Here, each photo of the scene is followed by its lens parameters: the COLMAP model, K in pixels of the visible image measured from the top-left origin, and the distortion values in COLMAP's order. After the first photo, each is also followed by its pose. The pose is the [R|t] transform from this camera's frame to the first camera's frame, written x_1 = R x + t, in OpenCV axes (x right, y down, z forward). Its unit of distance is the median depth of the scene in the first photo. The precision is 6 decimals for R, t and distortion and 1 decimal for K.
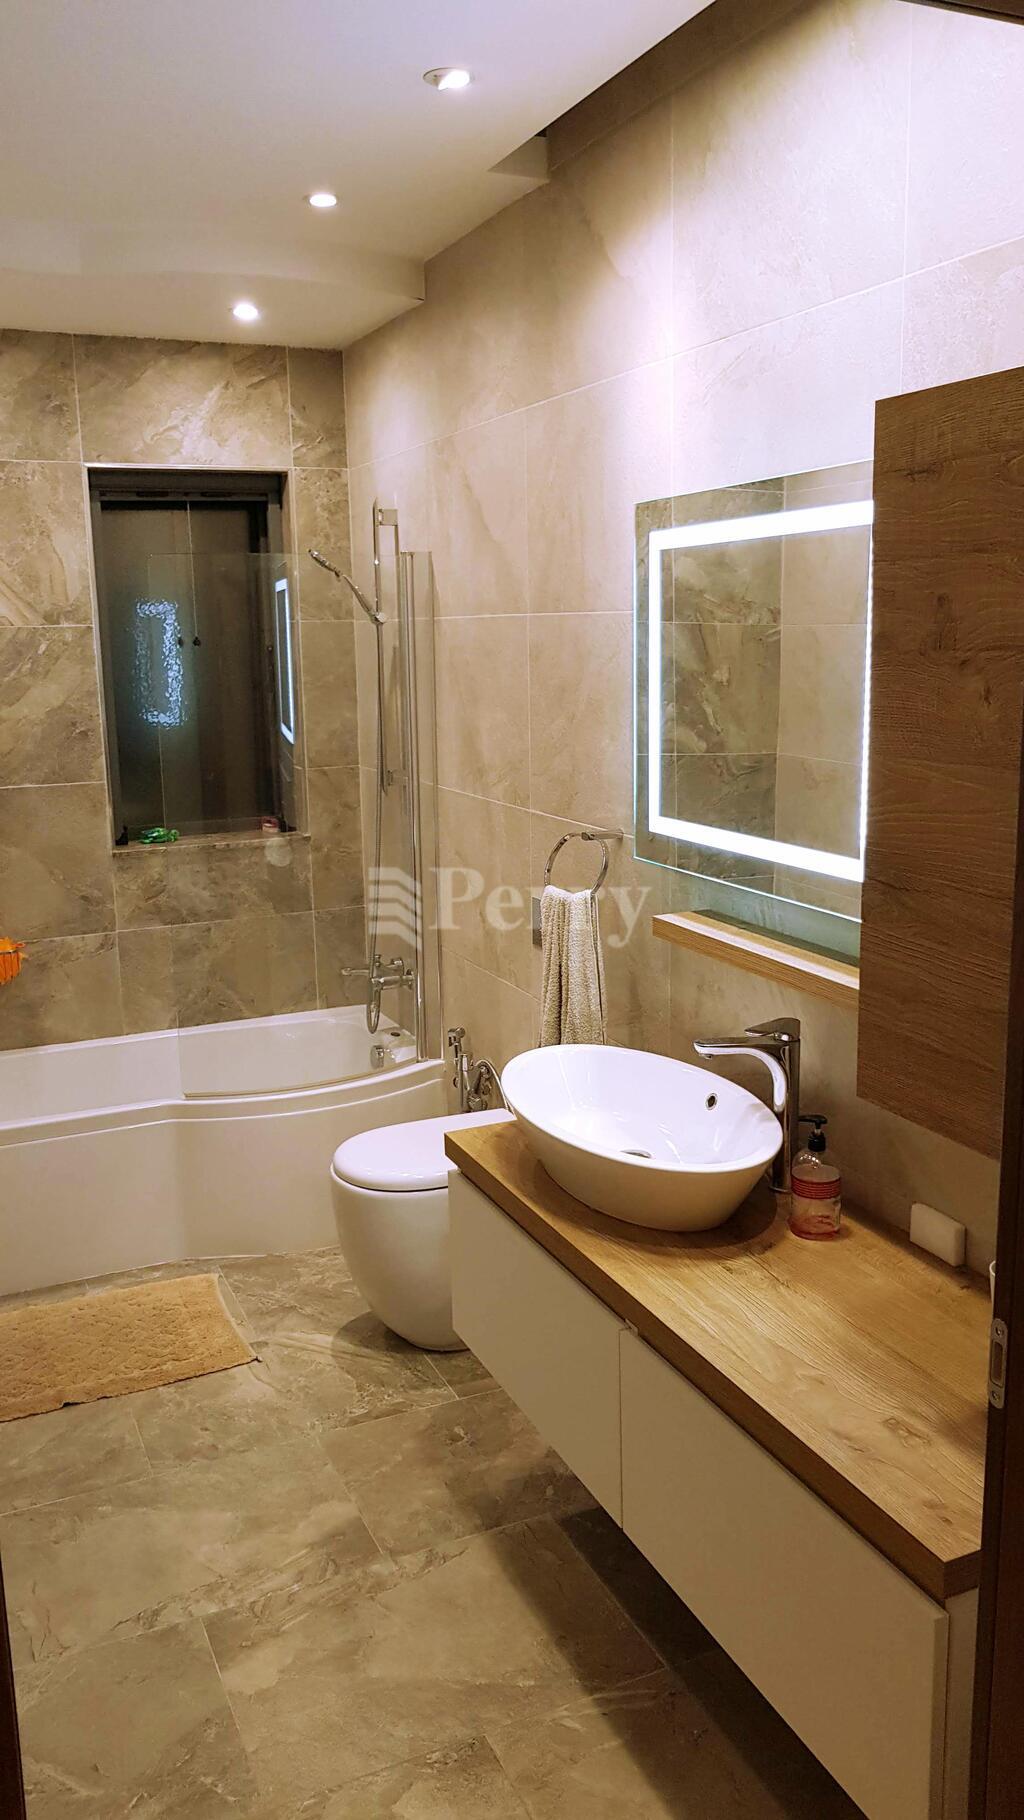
lens RADIAL K [[1452.0, 0, 512.0], [0, 1452.0, 910.0], [0, 0, 1]] dist [-0.002032, 0.006839]
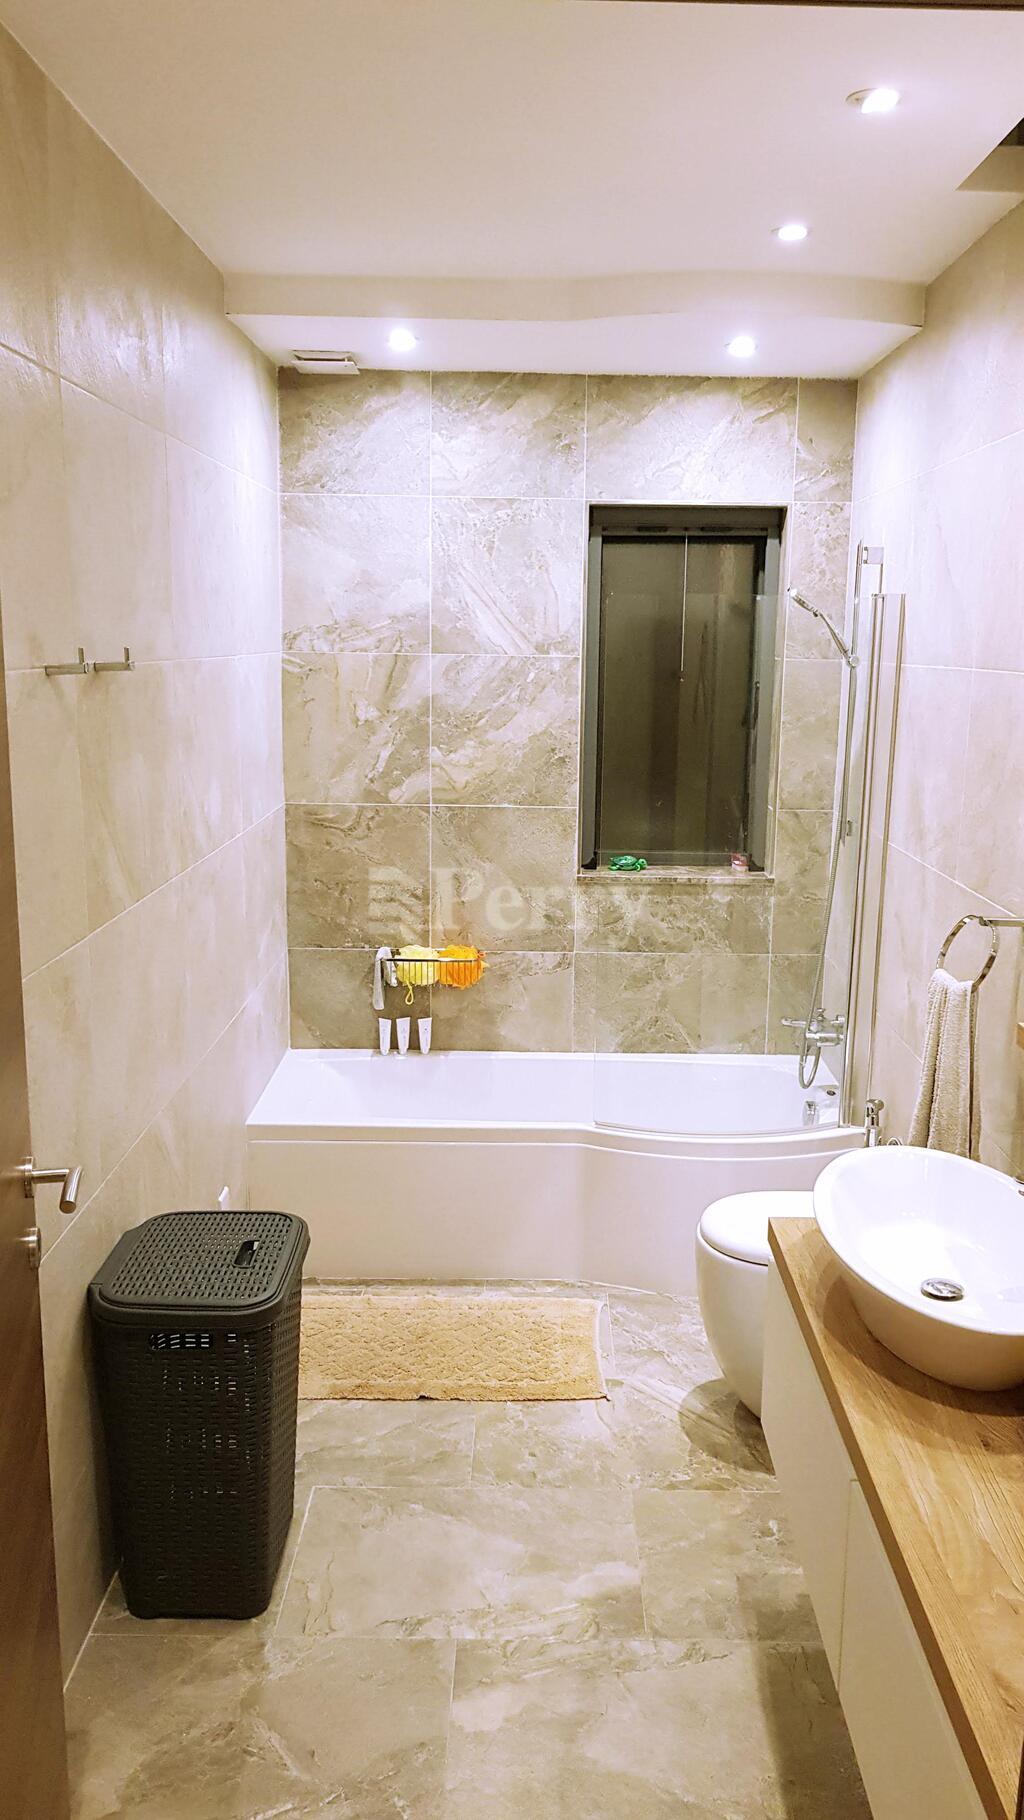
lens RADIAL K [[1442.0, 0, 516.0], [0, 1442.0, 935.0], [0, 0, 1]] dist [0.002939, 0.000089]
pose [[0.911455, 0.114945, -0.395016, 0.103257], [-0.111232, 0.993267, 0.032374, -0.028327], [0.396078, 0.014431, 0.918104, 0.043014]]
